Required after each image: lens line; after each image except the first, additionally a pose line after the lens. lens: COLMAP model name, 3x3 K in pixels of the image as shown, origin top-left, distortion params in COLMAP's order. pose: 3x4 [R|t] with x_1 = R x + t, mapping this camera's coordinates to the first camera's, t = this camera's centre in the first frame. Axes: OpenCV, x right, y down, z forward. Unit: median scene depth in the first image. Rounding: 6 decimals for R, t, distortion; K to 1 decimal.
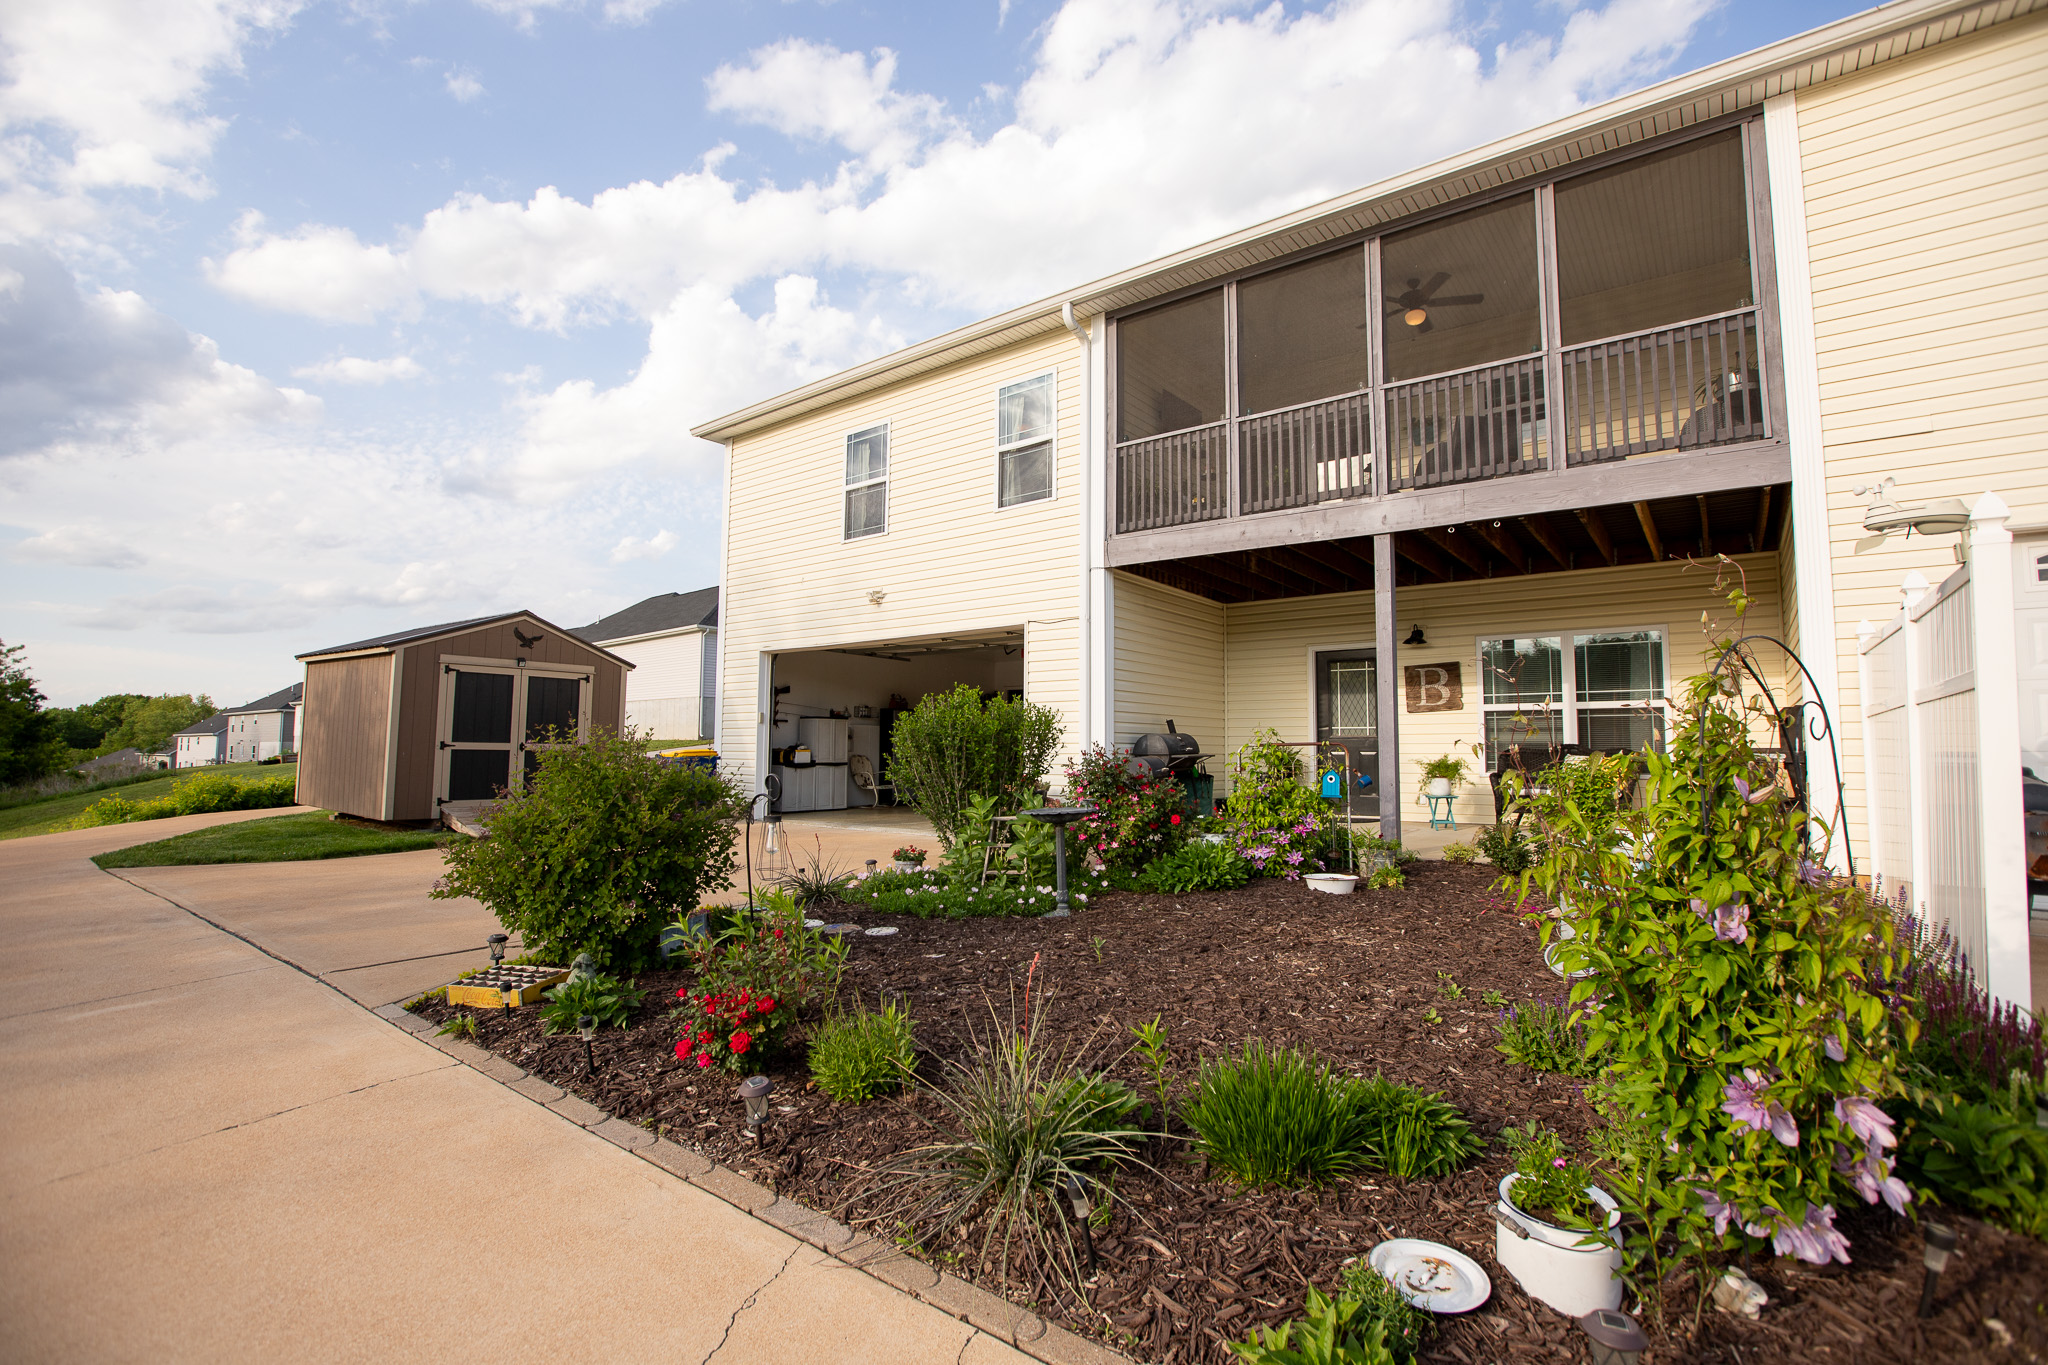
lens RADIAL K [[939.7, 0, 1024.0], [0, 939.7, 682.5], [0, 0, 1]] dist [-0.045731, 0.016398]
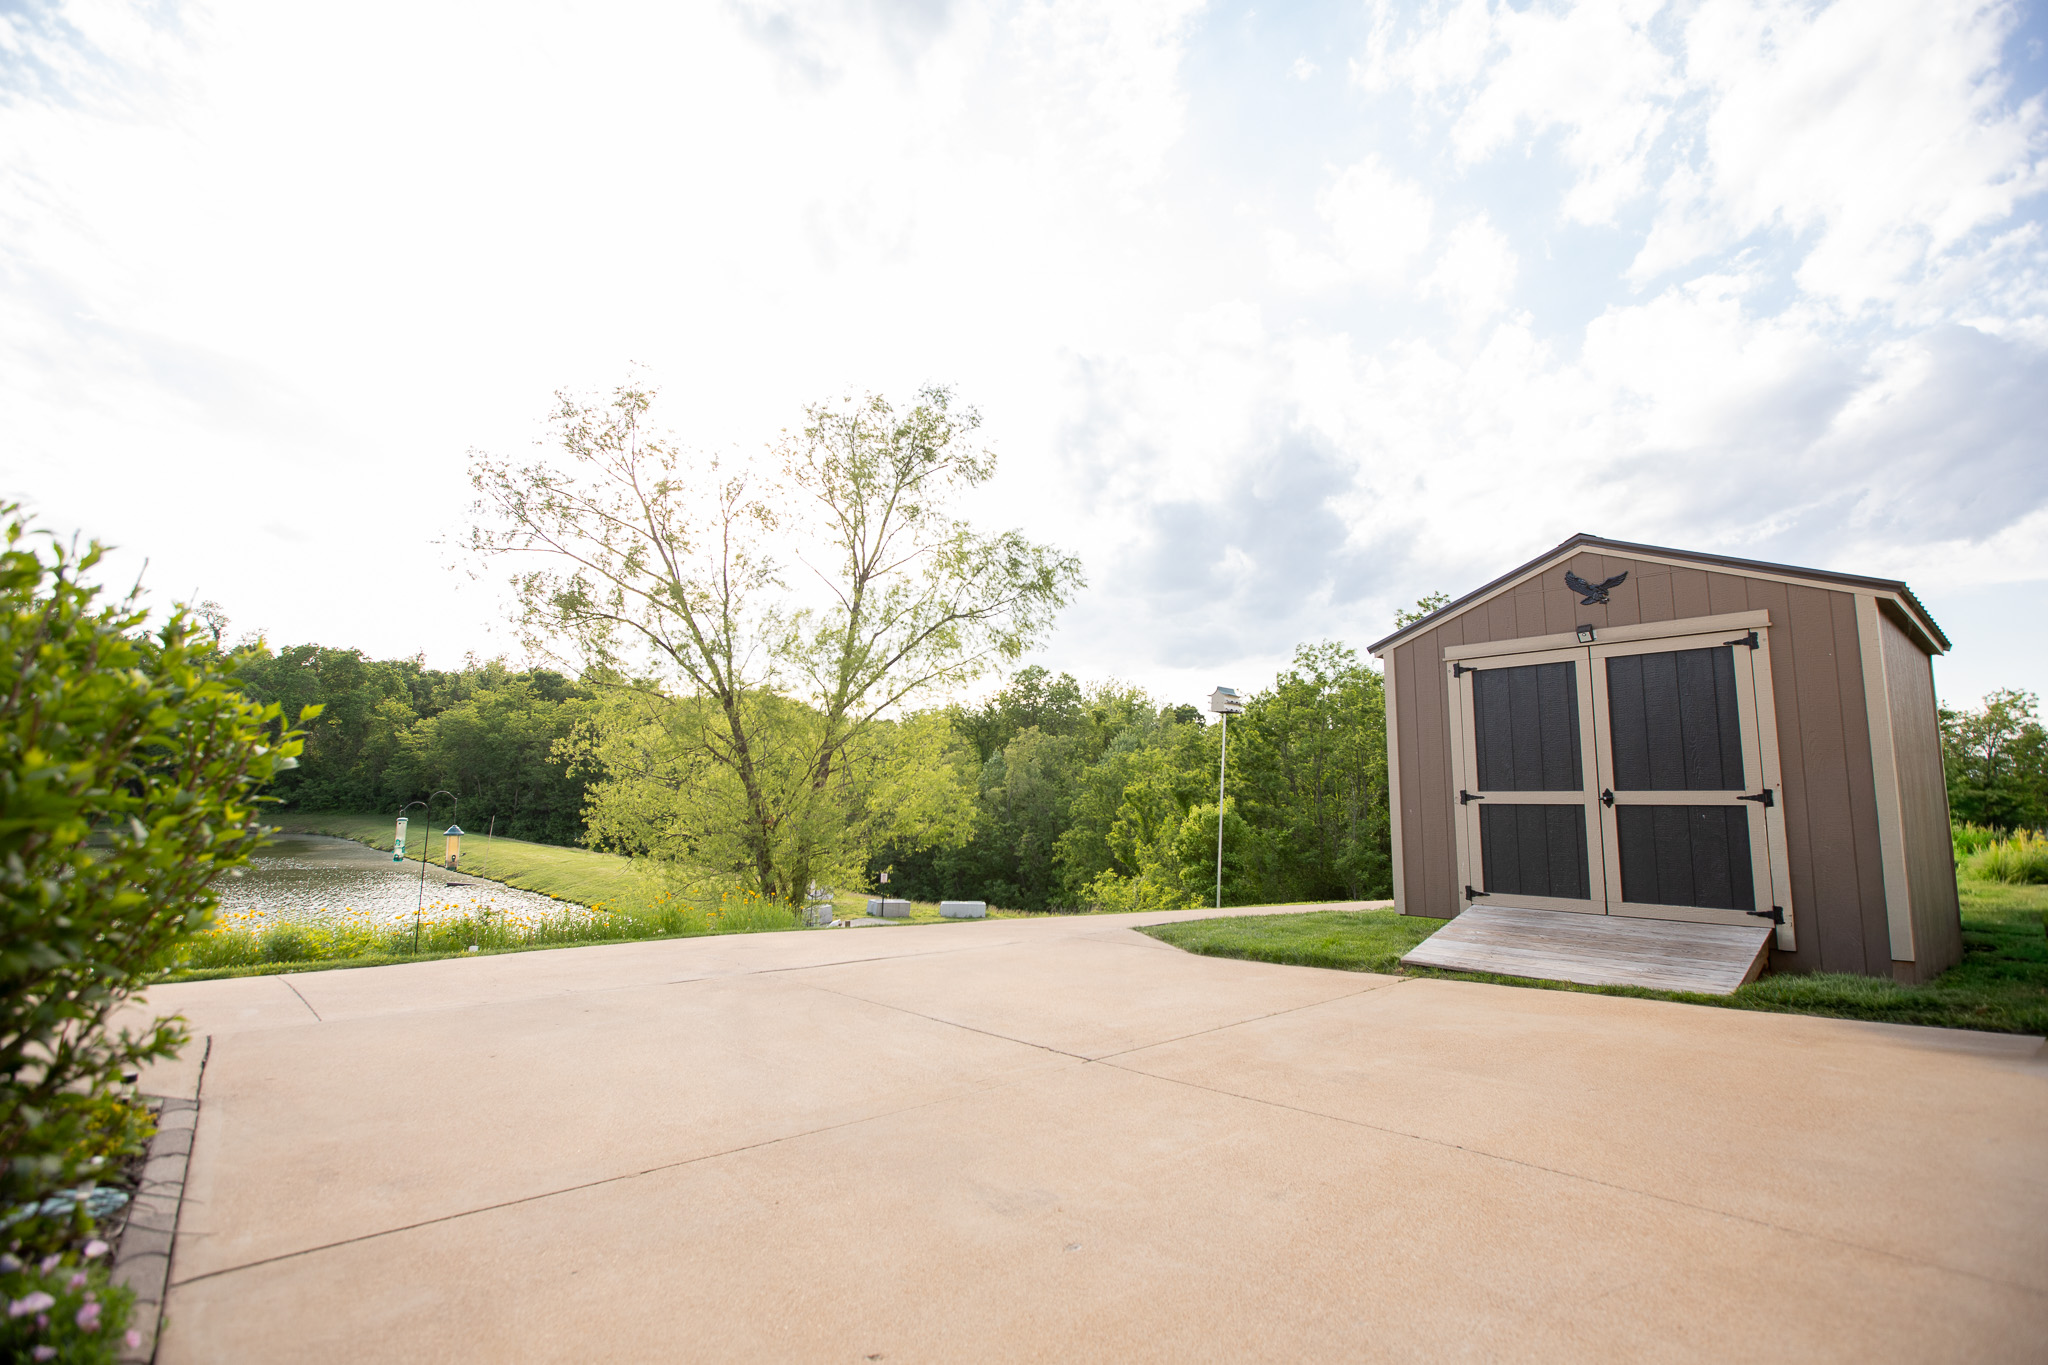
lens RADIAL K [[934.9, 0, 1057.9], [0, 934.9, 681.9], [0, 0, 1]] dist [-0.001743, 0.000790]
pose [[-0.160654, -0.133057, -0.978001, 0.013211], [0.070966, 0.986750, -0.145904, 0.063624], [0.984456, -0.092844, -0.149083, 0.833301]]
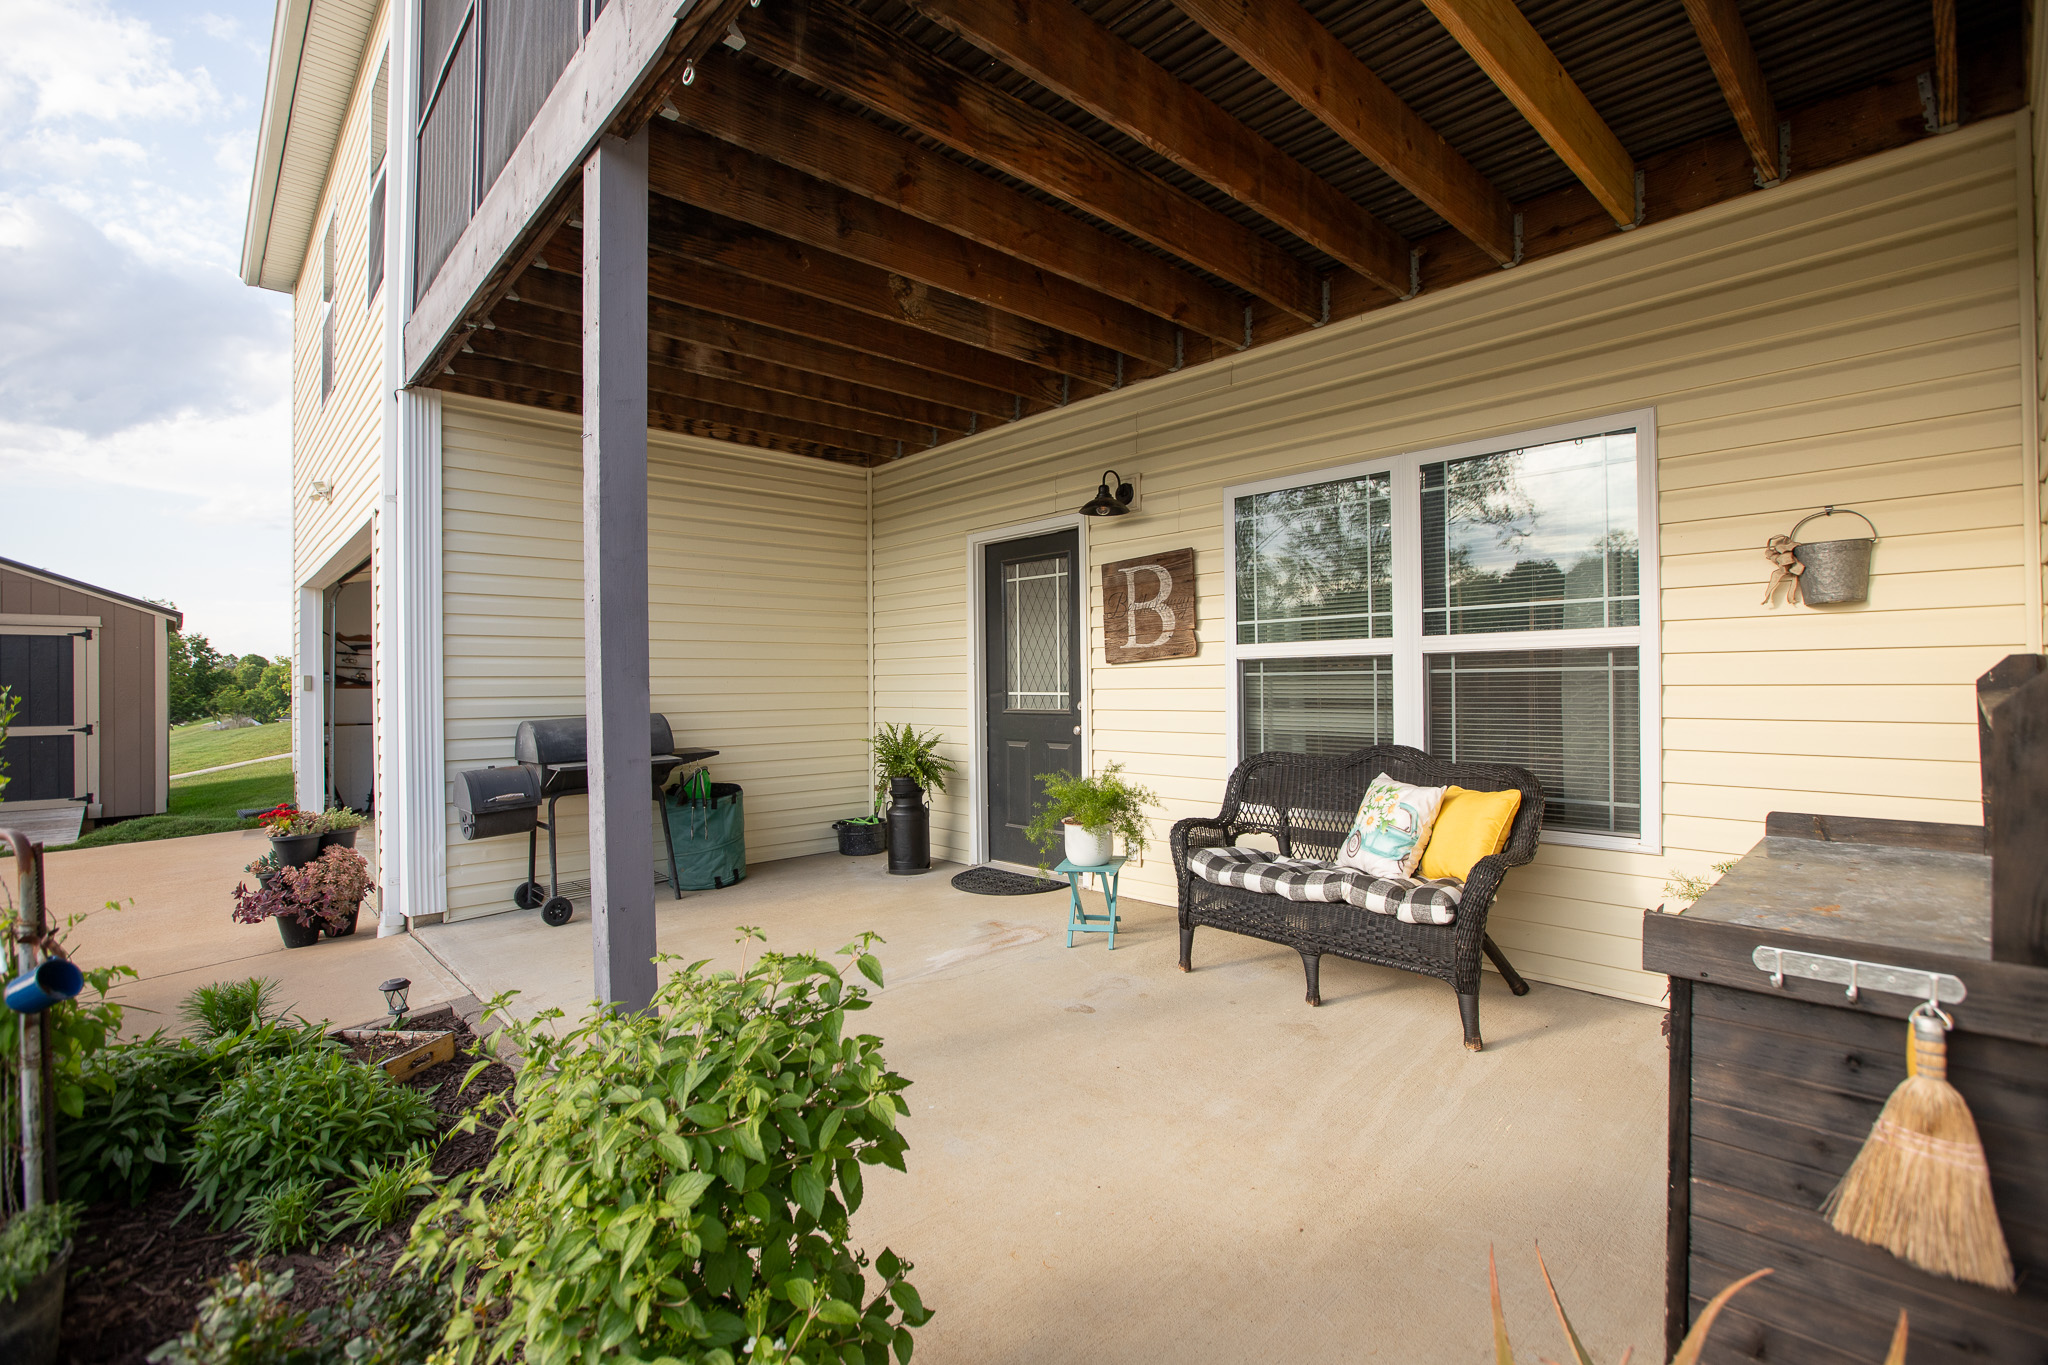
lens RADIAL K [[939.7, 0, 1024.0], [0, 939.7, 682.5], [0, 0, 1]] dist [-0.045731, 0.016398]
pose [[0.985758, -0.018534, -0.167146, 0.405009], [0.030749, 0.997017, 0.070789, 0.006344], [0.165336, -0.074921, 0.983388, 0.477002]]
